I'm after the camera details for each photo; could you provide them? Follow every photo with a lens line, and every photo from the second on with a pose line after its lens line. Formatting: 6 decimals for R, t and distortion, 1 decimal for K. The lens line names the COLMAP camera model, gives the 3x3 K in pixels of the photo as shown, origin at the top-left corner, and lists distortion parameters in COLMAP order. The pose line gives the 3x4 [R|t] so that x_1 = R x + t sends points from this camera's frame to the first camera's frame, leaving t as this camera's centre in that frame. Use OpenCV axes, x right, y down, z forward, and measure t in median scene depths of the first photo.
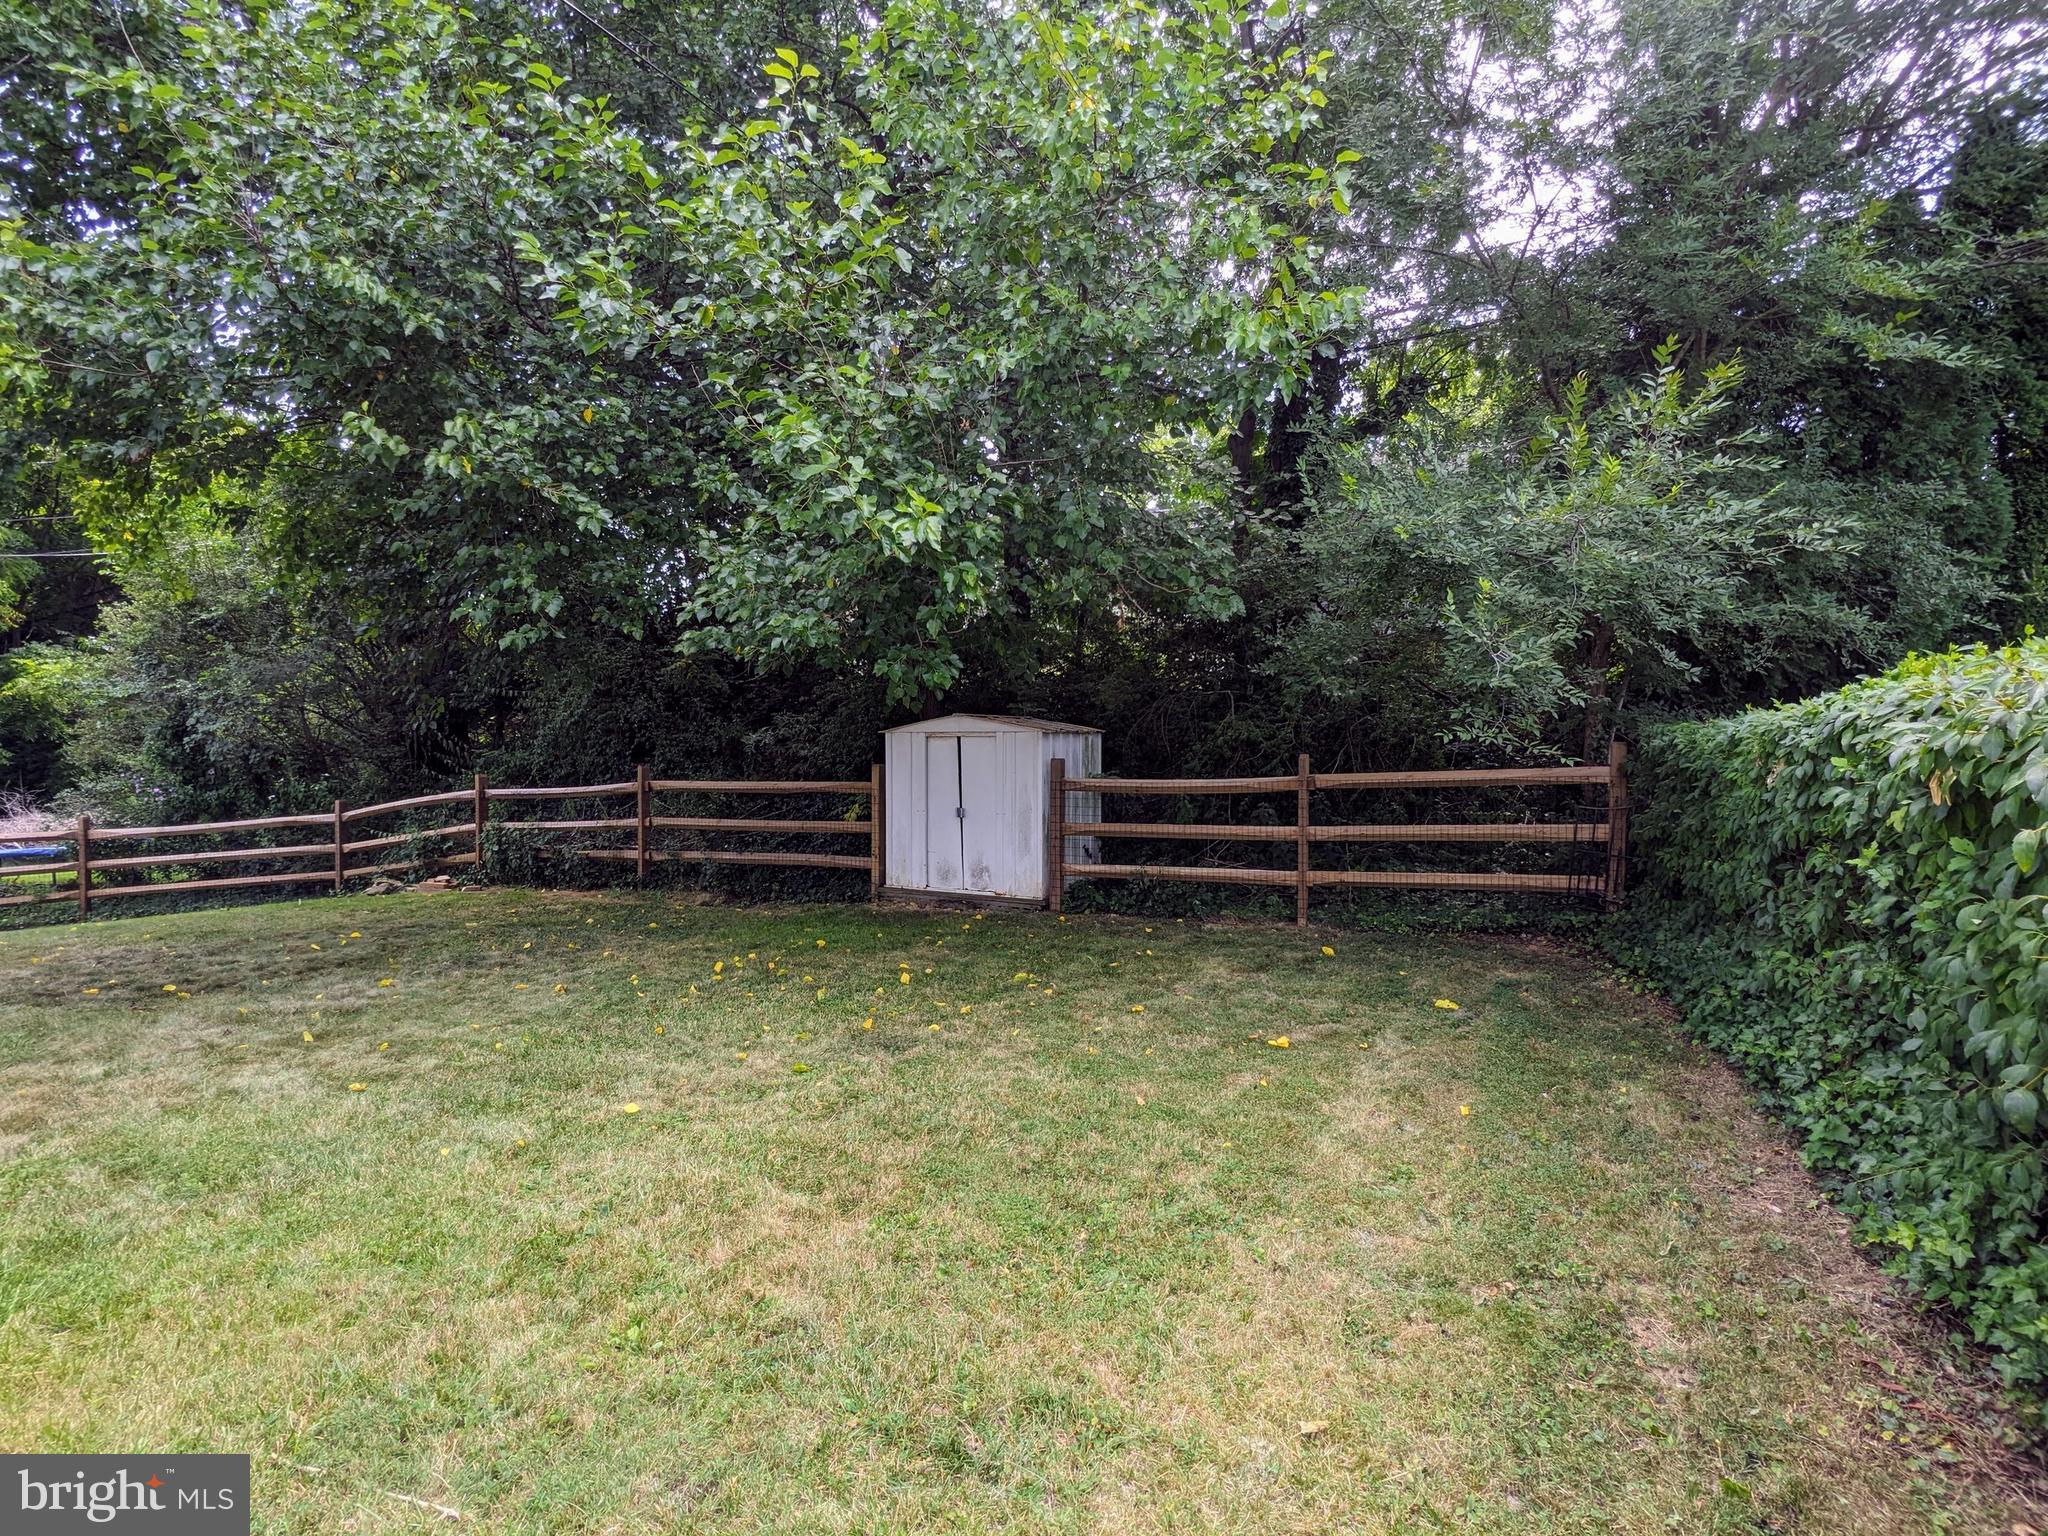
lens RADIAL K [[982.2, 0, 1021.3], [0, 982.2, 770.0], [0, 0, 1]] dist [-0.001854, 0.001945]
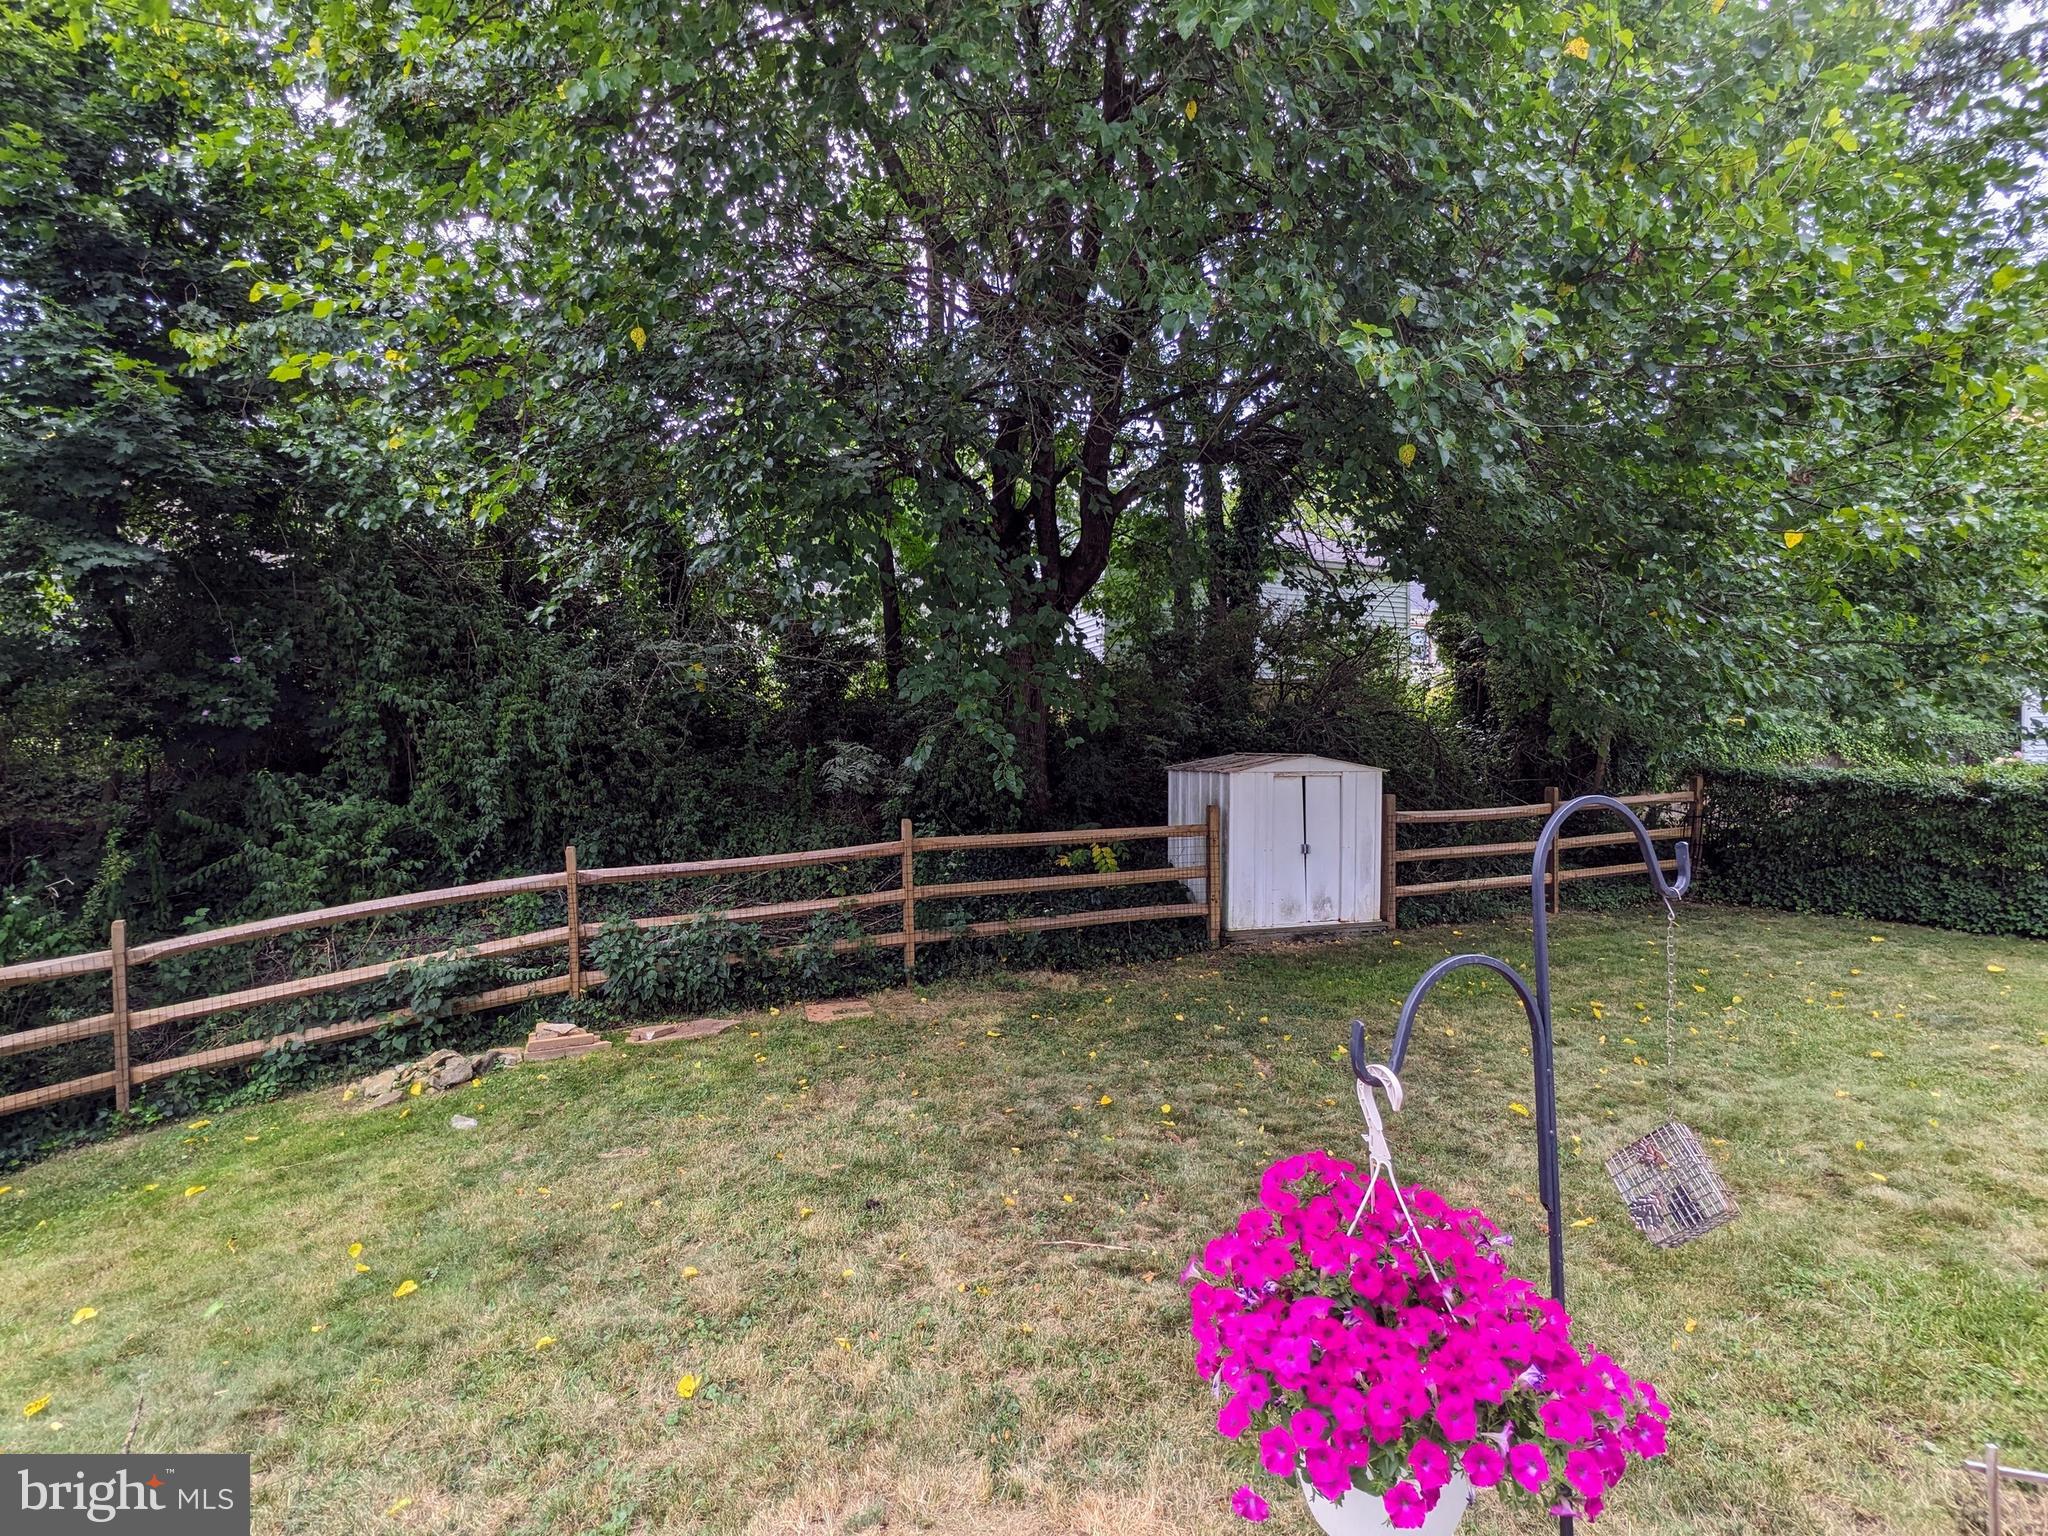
lens RADIAL K [[982.2, 0, 1023.6], [0, 982.2, 762.3], [0, 0, 1]] dist [-0.001854, 0.001945]
pose [[0.702905, 0.017653, 0.711065, -0.881958], [0.047192, 0.996332, -0.071386, 0.010701], [-0.709717, 0.083734, 0.699493, 0.417369]]
